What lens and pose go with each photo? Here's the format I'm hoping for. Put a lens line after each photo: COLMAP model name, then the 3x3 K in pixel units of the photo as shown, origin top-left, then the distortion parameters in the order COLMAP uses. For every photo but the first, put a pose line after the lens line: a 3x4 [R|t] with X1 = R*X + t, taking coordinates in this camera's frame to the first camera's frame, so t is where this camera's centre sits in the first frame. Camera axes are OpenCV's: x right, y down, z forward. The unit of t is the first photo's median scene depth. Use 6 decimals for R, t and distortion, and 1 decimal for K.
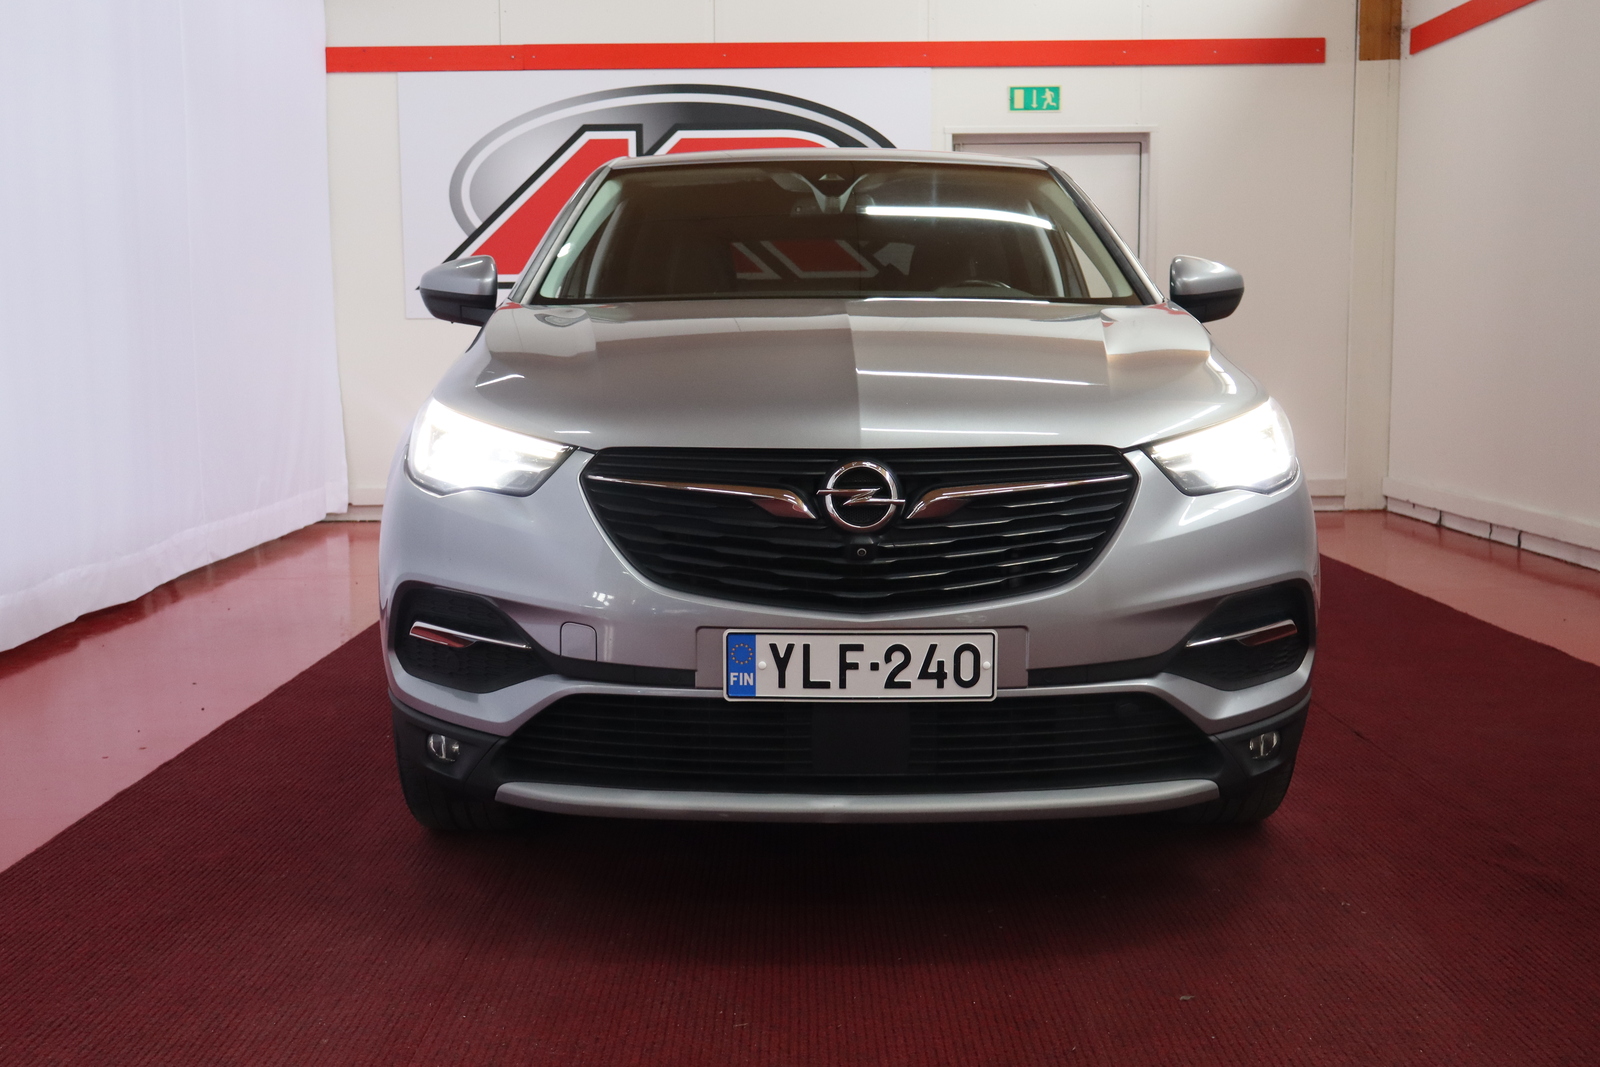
lens RADIAL K [[1693.1, 0, 800.0], [0, 1693.1, 533.5], [0, 0, 1]] dist [0.000512, 0.020561]
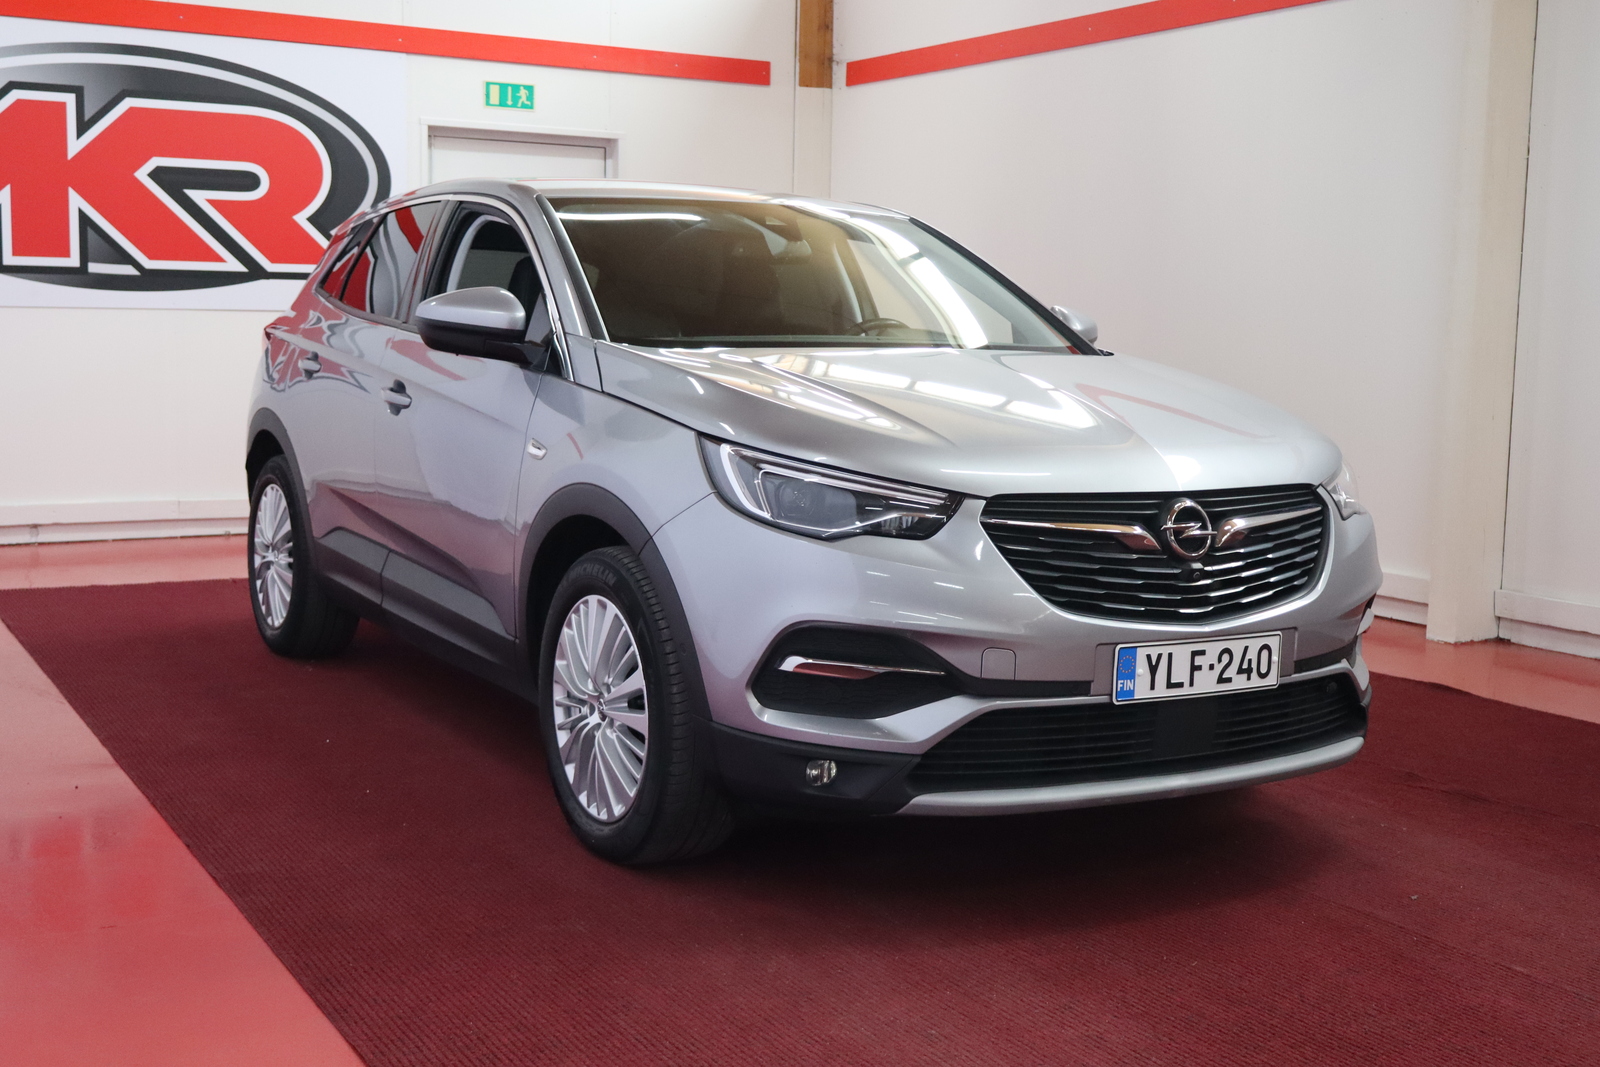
lens RADIAL K [[1853.5, 0, 800.0], [0, 1853.5, 533.5], [0, 0, 1]] dist [0.012884, 0.012955]
pose [[0.863259, -0.035746, 0.503493, -0.885667], [0.033158, 0.999351, 0.014099, -0.047658], [-0.503670, 0.004523, 0.863884, -0.022458]]
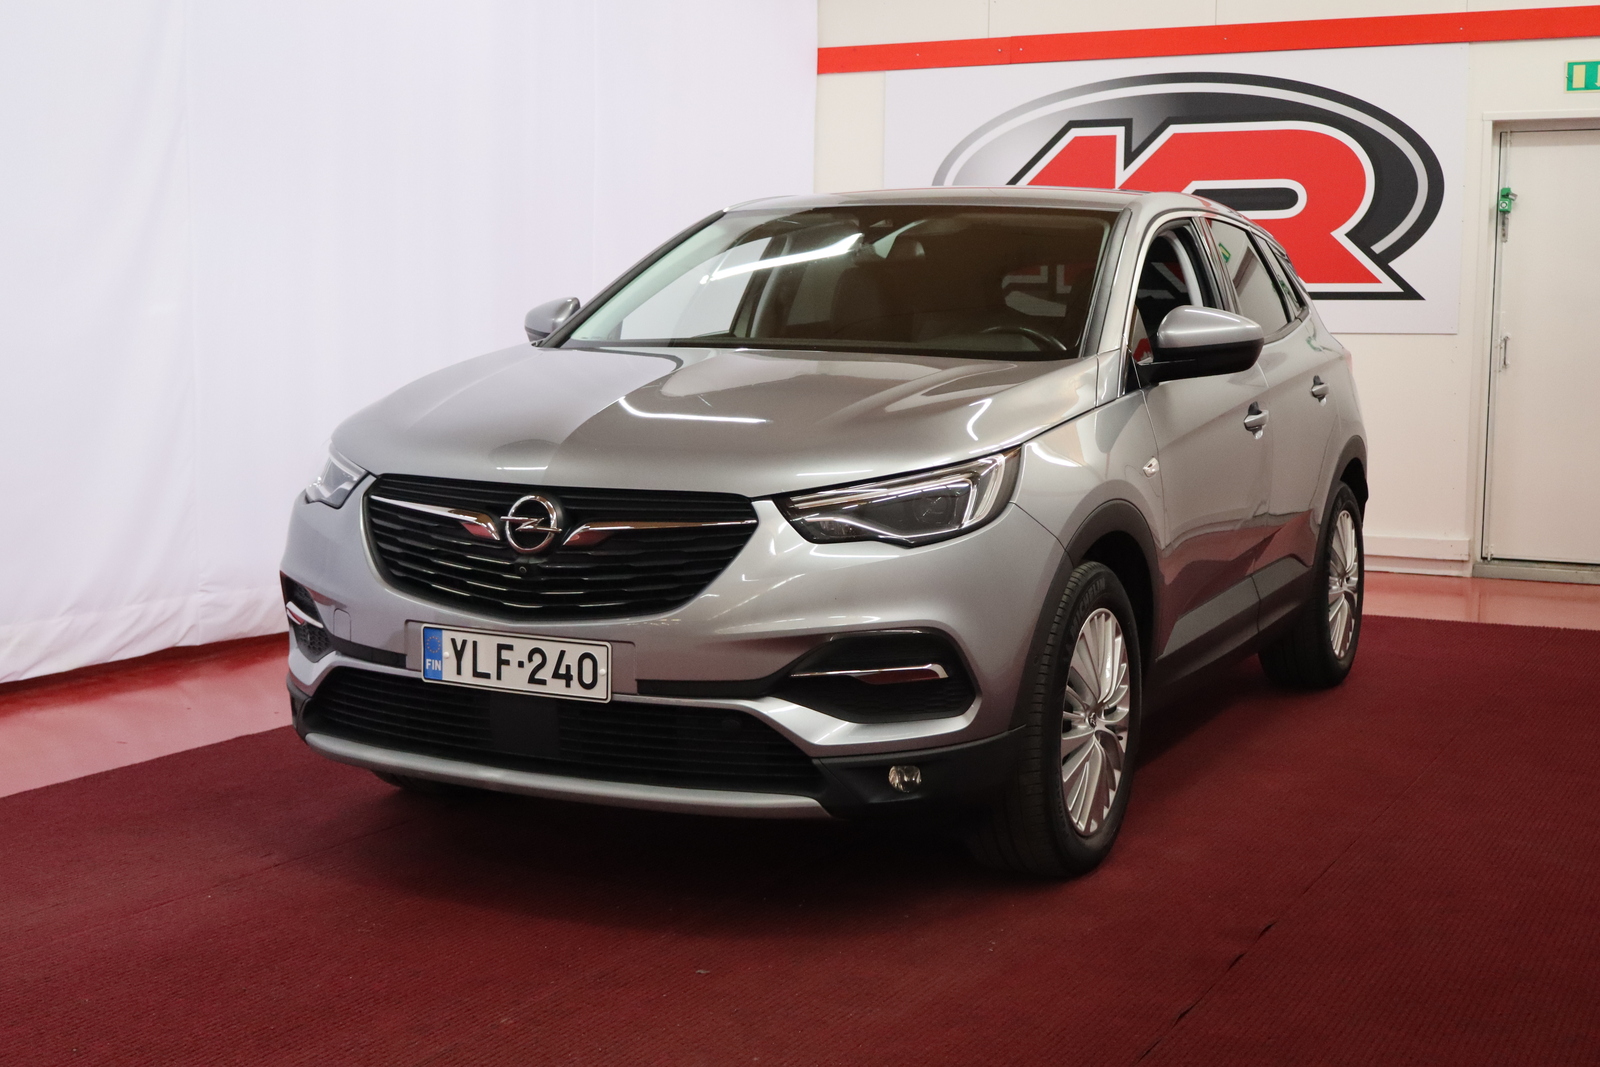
lens RADIAL K [[2141.9, 0, 771.2], [0, 2141.9, 485.7], [0, 0, 1]] dist [0.000475, 0.029856]
pose [[0.888722, 0.053506, -0.455312, 0.886238], [-0.071773, 0.997158, -0.022912, -0.026653], [0.452792, 0.053042, 0.890037, -0.291421]]
